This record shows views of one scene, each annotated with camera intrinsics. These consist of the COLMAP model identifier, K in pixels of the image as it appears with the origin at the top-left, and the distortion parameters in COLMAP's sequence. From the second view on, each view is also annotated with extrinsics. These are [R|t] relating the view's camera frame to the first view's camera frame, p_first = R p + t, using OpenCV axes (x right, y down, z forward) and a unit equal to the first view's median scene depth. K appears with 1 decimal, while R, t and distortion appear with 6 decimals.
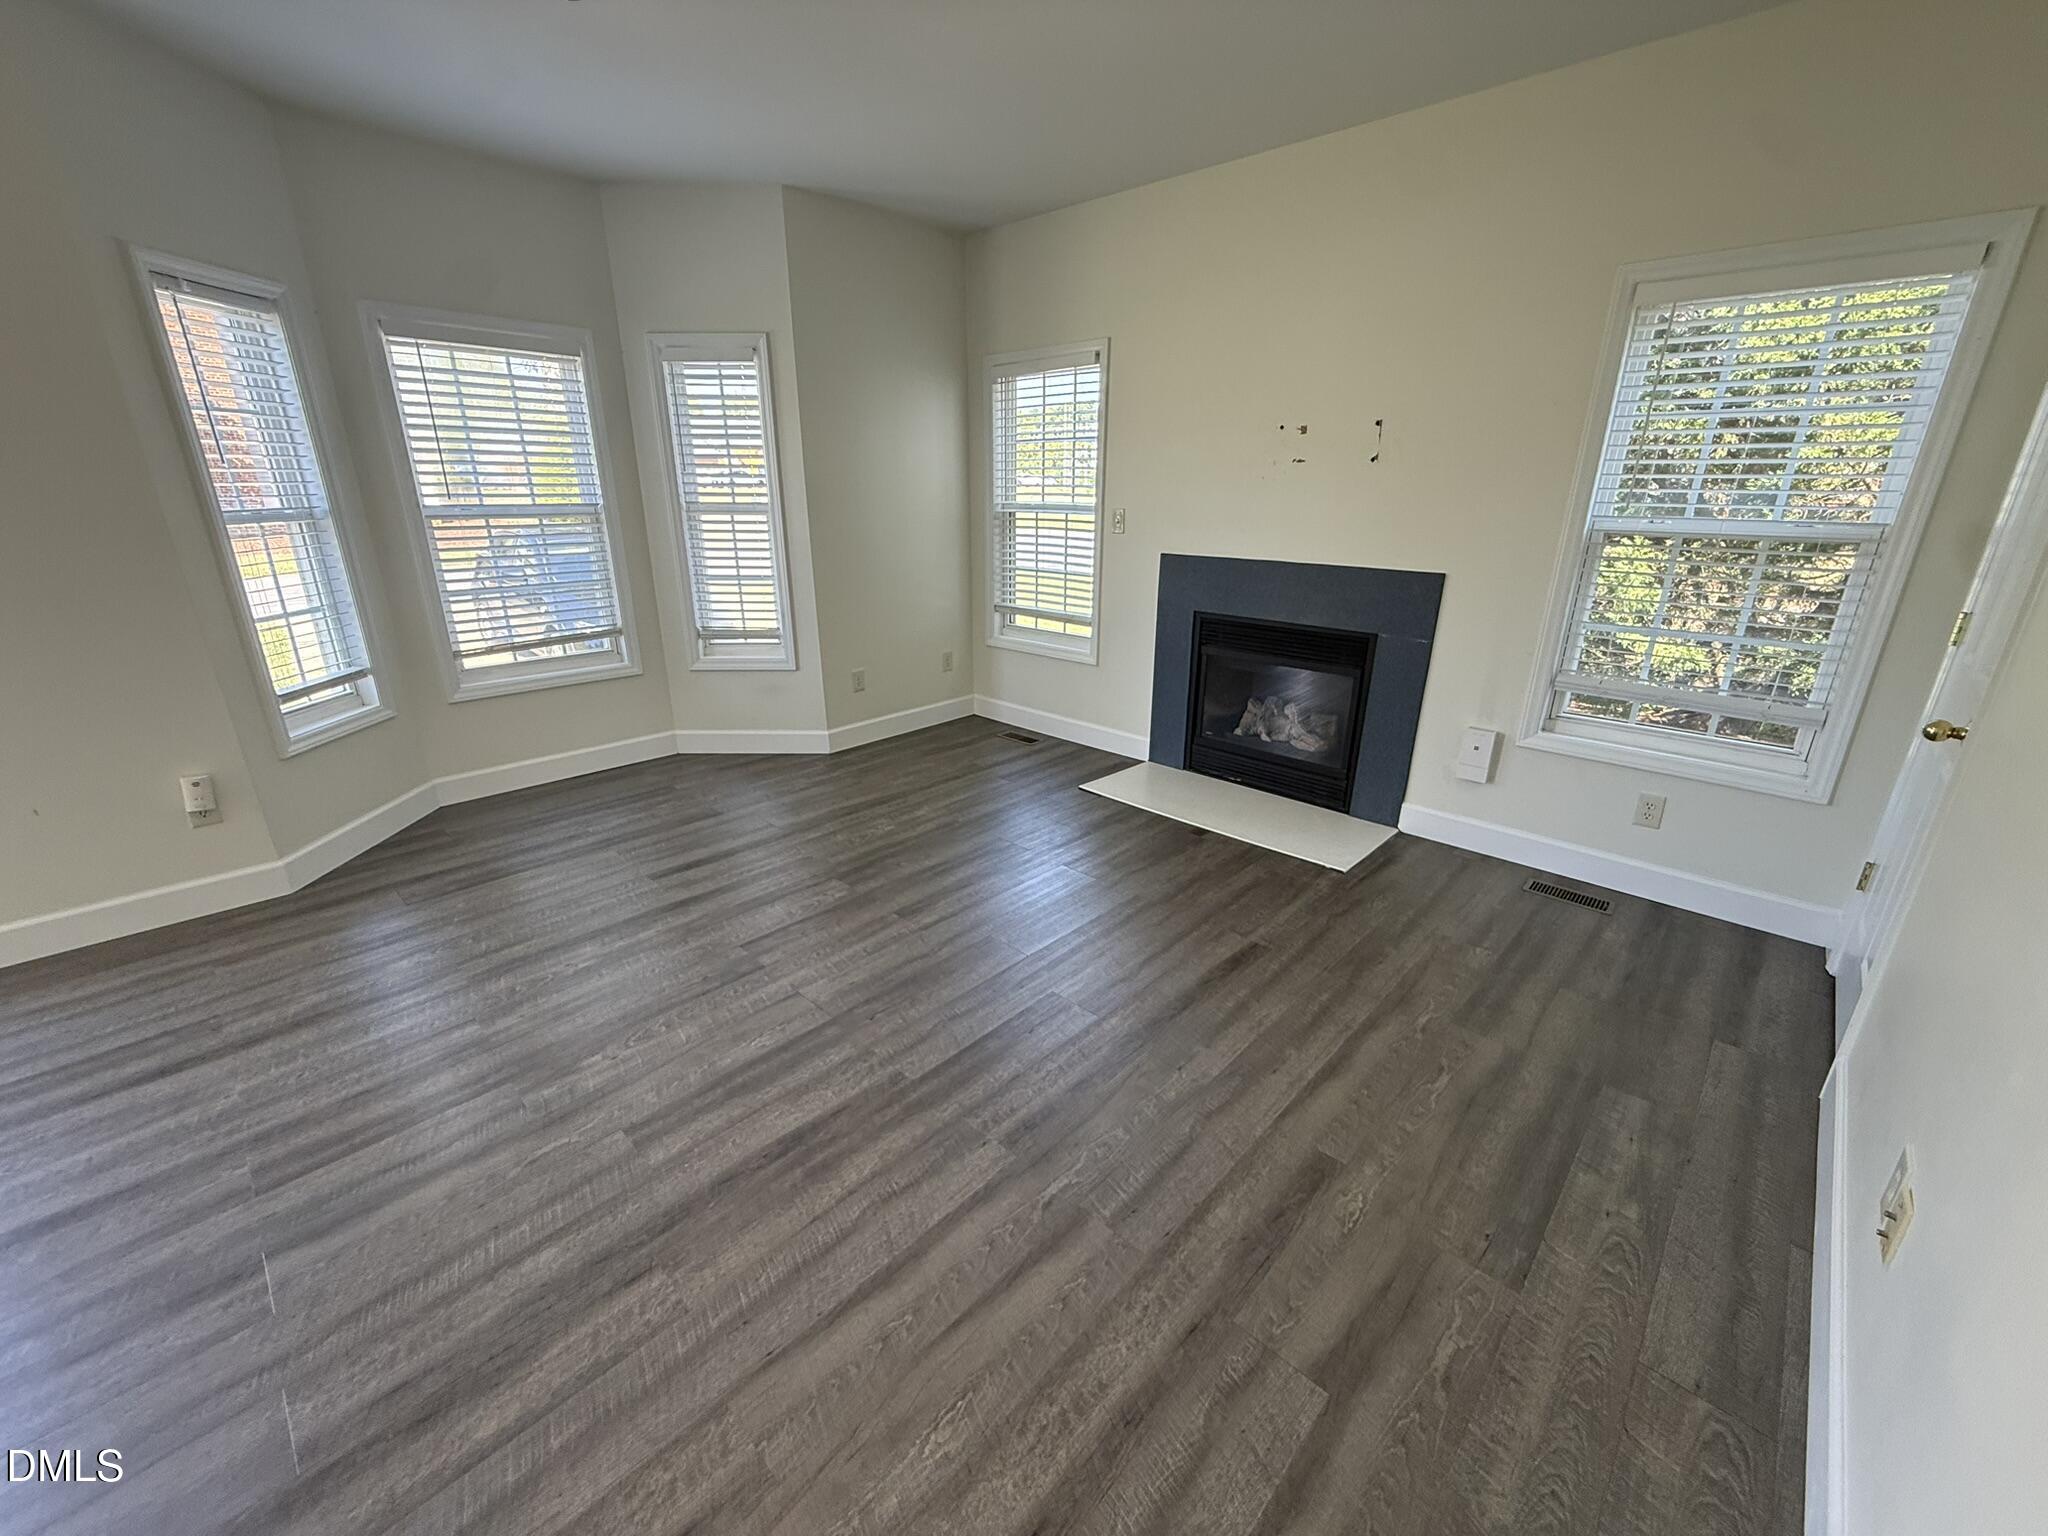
lens RADIAL K [[816.8, 0, 1016.5], [0, 816.8, 765.0], [0, 0, 1]] dist [0.001128, 0.000007]
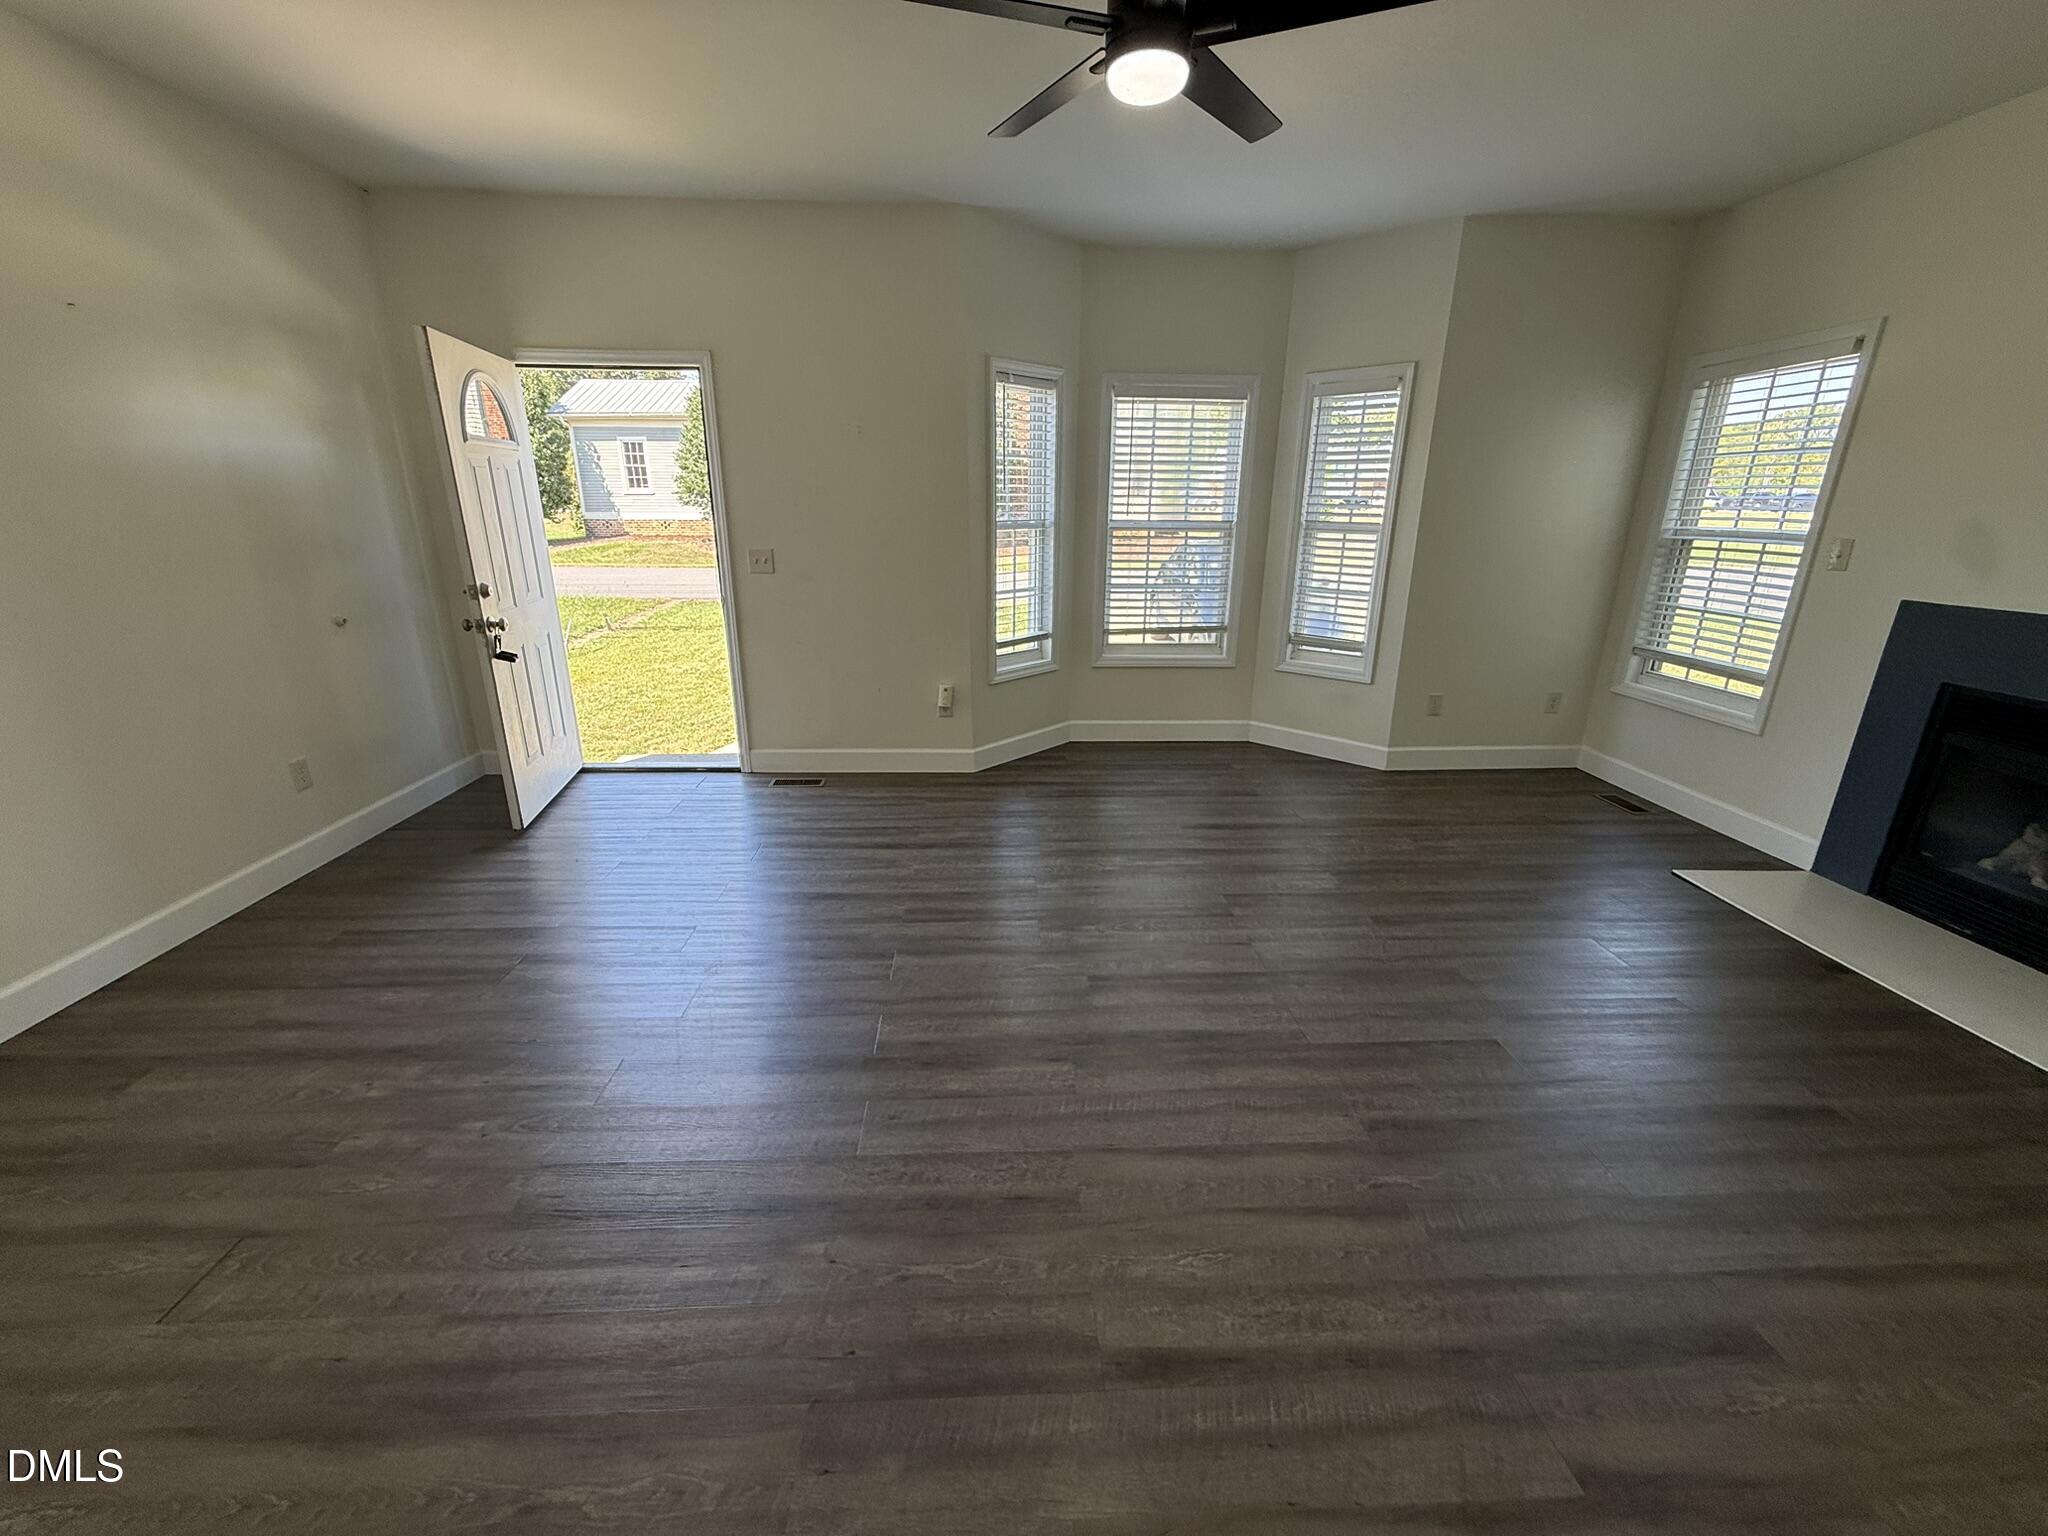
lens RADIAL K [[816.8, 0, 1016.5], [0, 816.8, 765.0], [0, 0, 1]] dist [0.001128, 0.000007]
pose [[0.722778, 0.213331, -0.657329, 0.126145], [-0.229244, 0.971317, 0.063164, 0.024186], [0.651950, 0.105035, 0.750952, -0.066177]]
